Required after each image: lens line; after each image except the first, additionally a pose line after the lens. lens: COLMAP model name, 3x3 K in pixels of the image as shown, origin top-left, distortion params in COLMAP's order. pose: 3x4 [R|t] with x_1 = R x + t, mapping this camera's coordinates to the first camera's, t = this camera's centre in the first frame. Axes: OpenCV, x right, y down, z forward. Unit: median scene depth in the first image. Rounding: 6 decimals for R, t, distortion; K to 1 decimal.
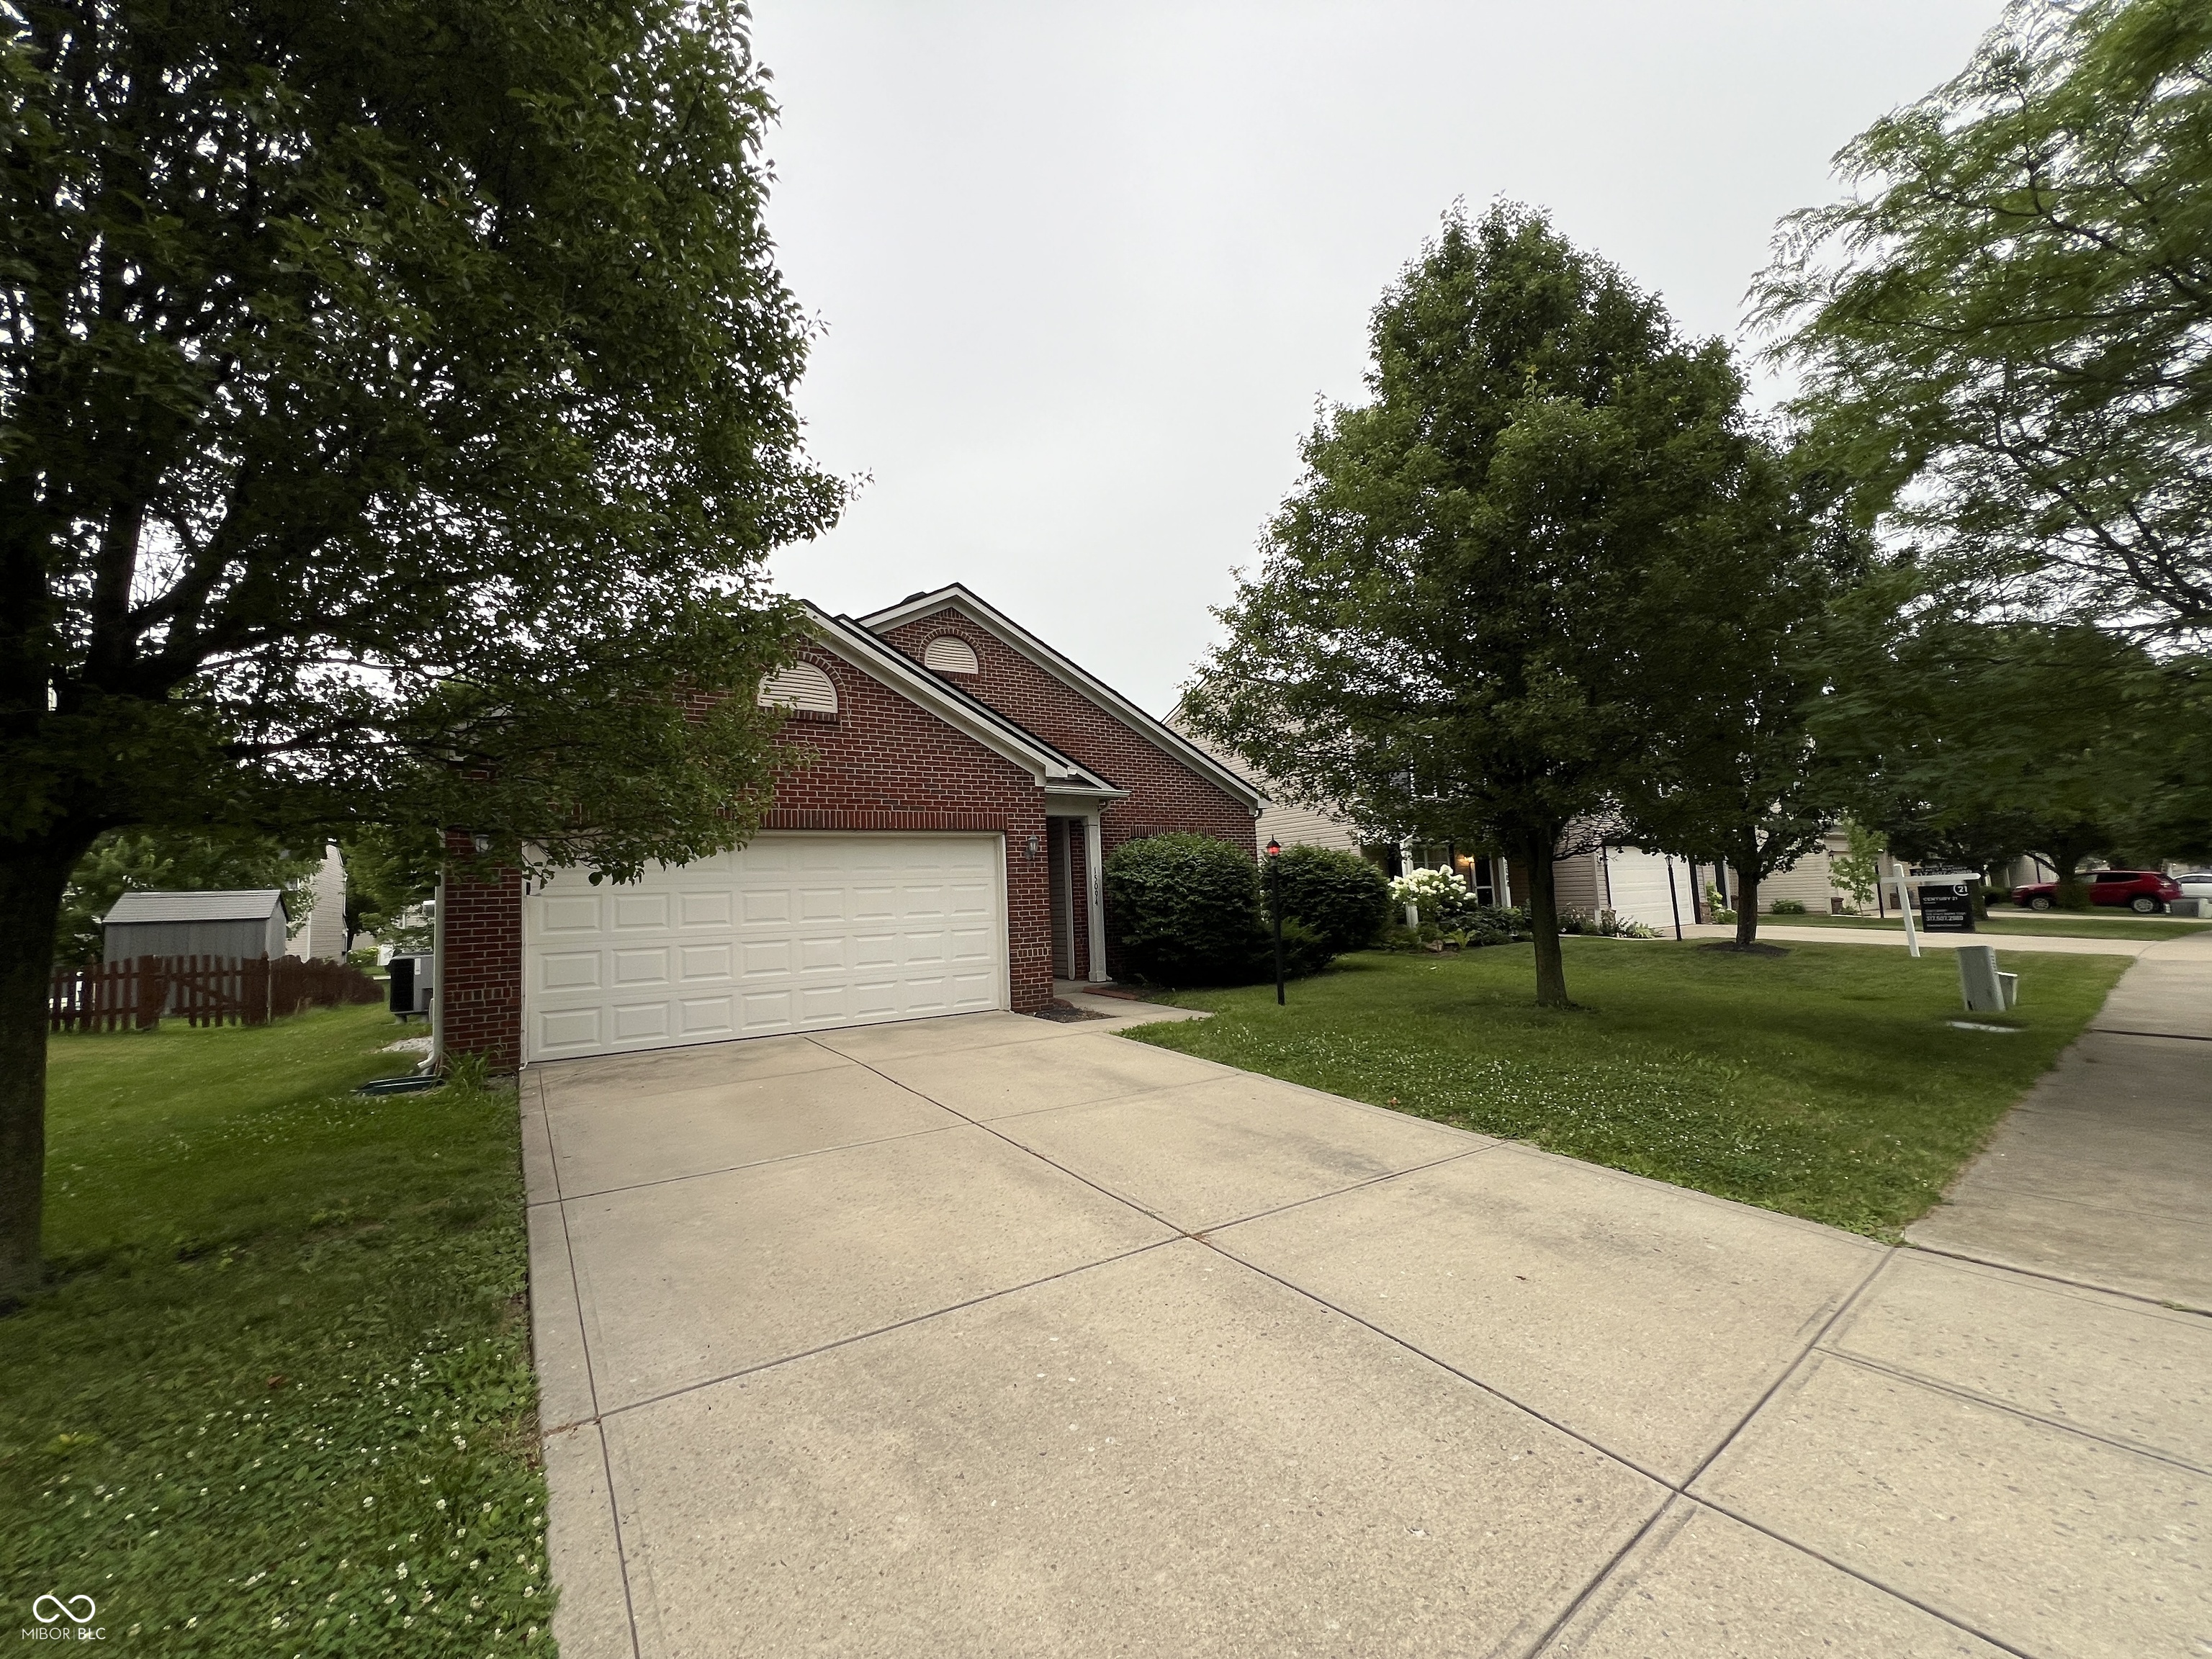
lens RADIAL K [[882.4, 0, 1097.3], [0, 882.4, 829.3], [0, 0, 1]] dist [-0.001735, 0.000849]
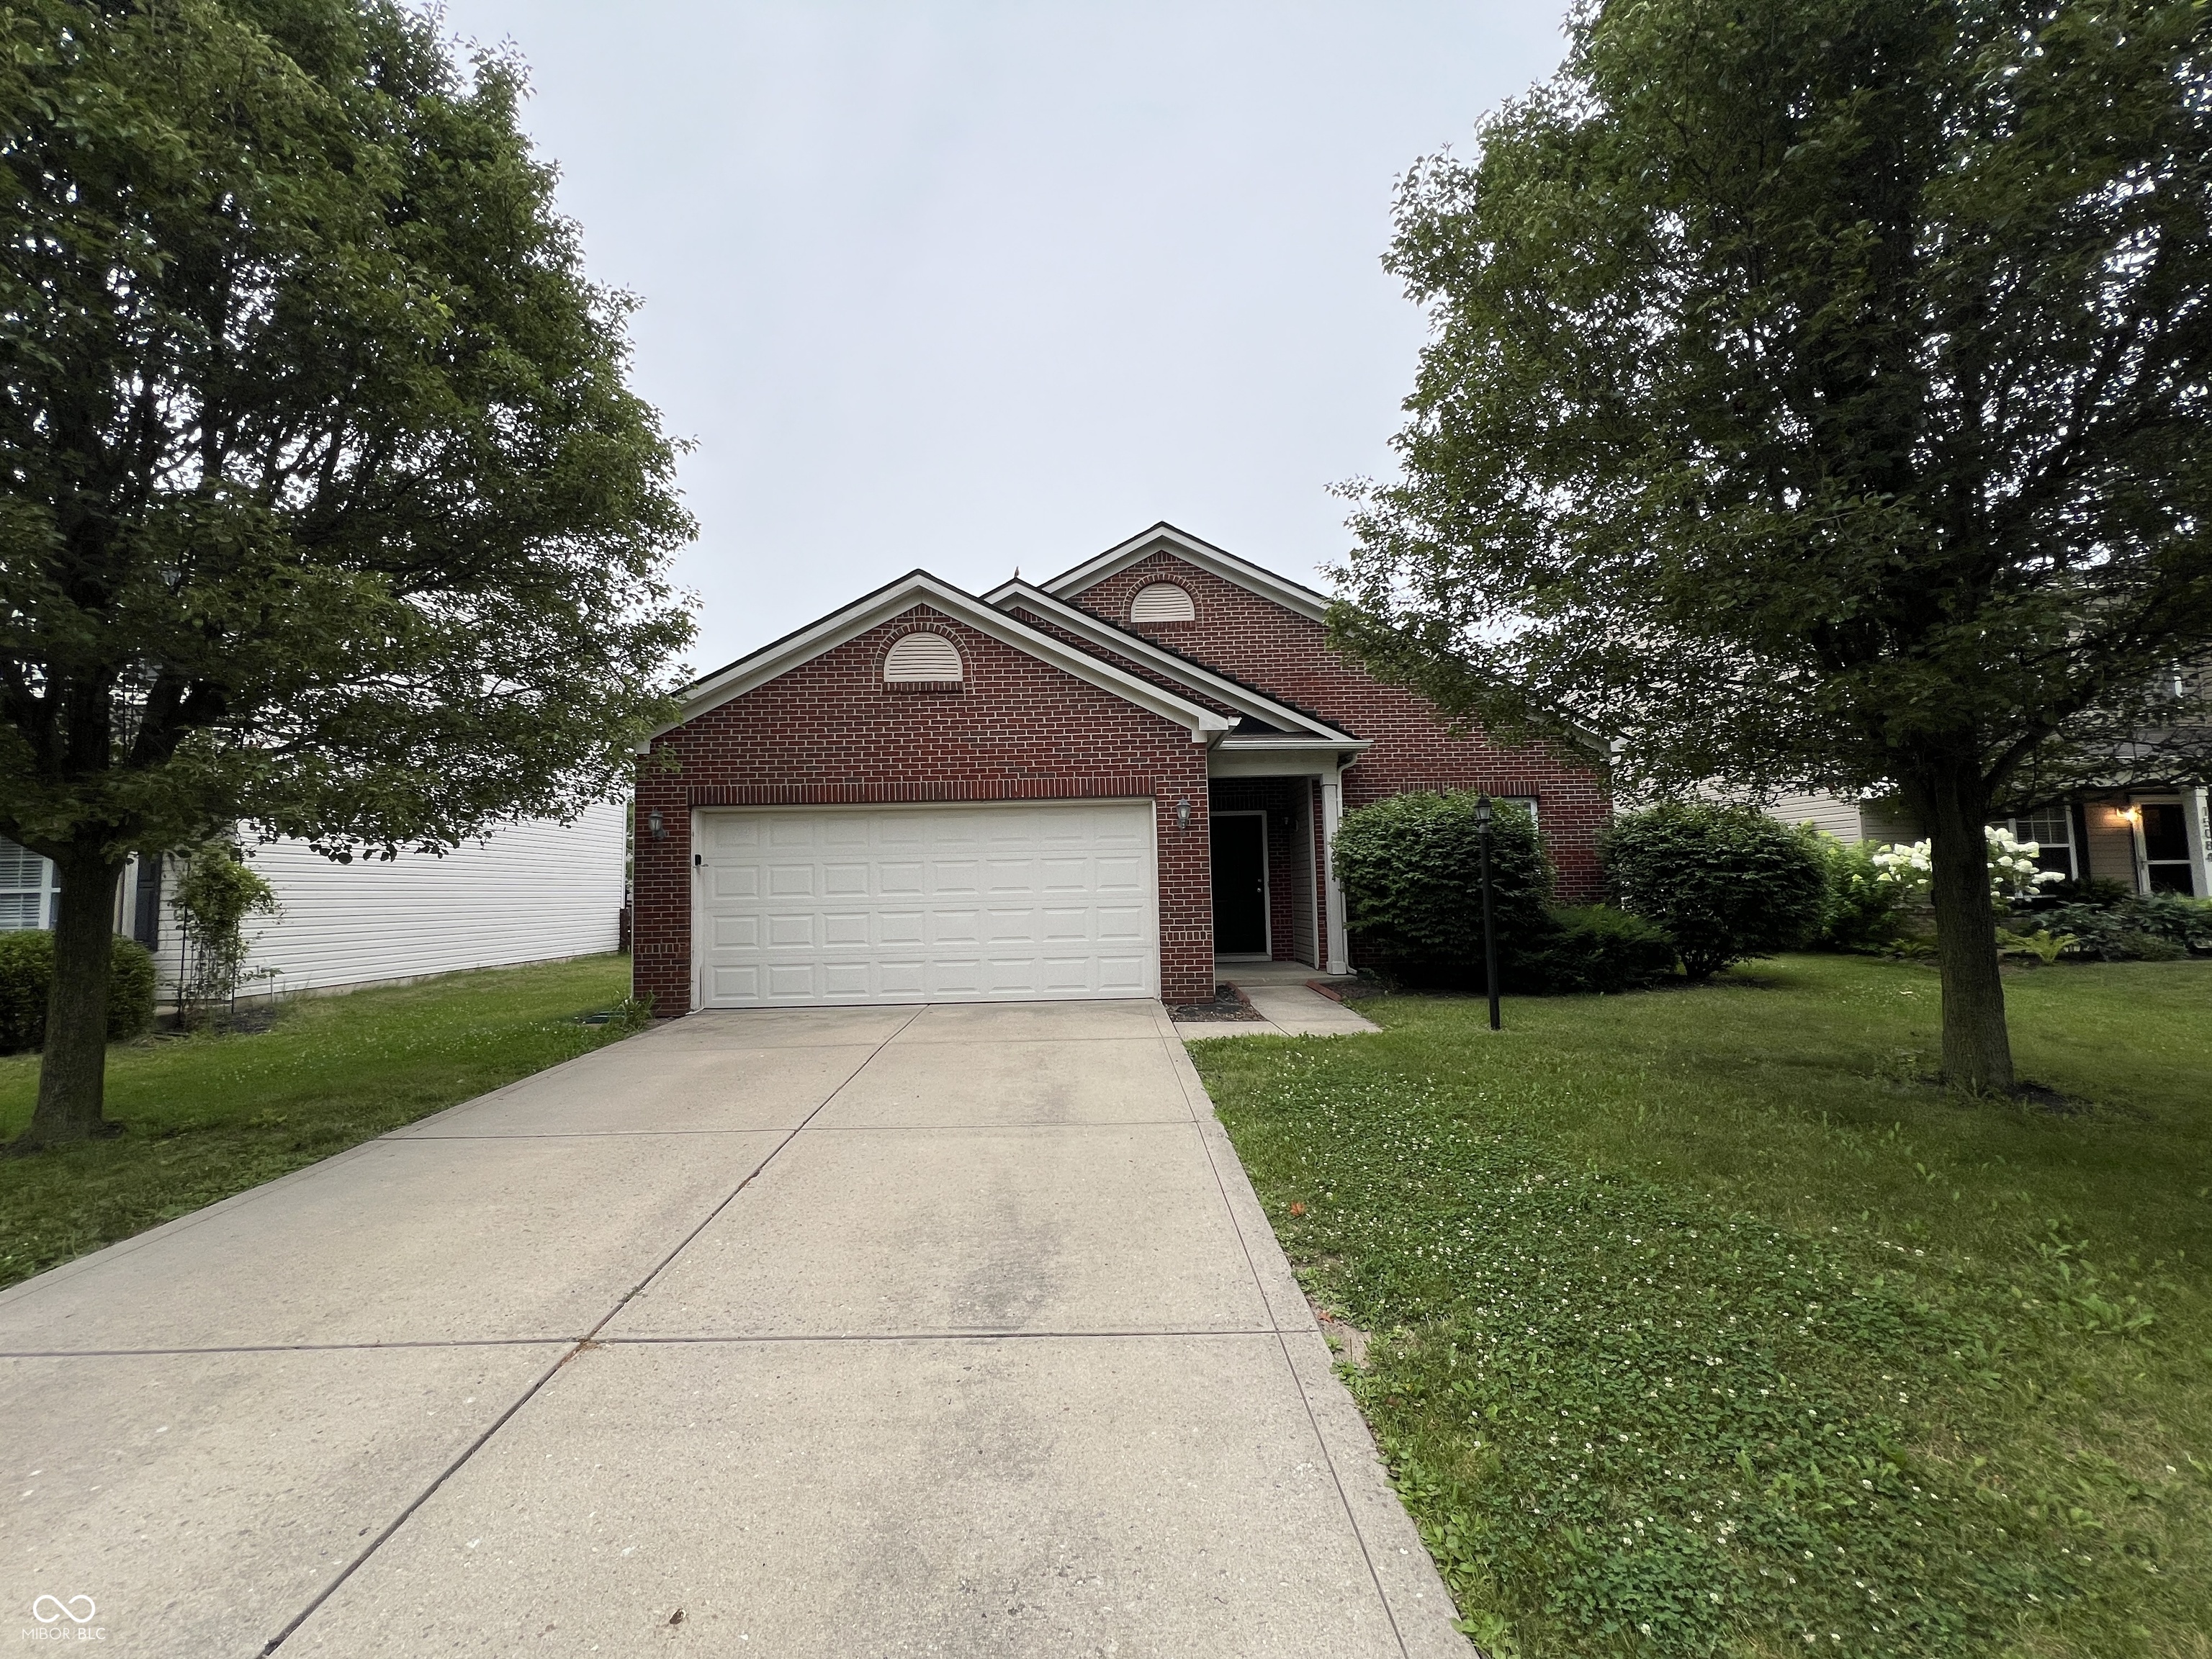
lens RADIAL K [[882.4, 0, 1108.8], [0, 882.4, 828.3], [0, 0, 1]] dist [-0.001735, 0.000849]
pose [[0.840080, -0.012526, -0.542318, 0.383032], [0.032300, 0.999115, 0.026956, 0.010195], [0.541500, -0.040162, 0.839741, 0.274366]]
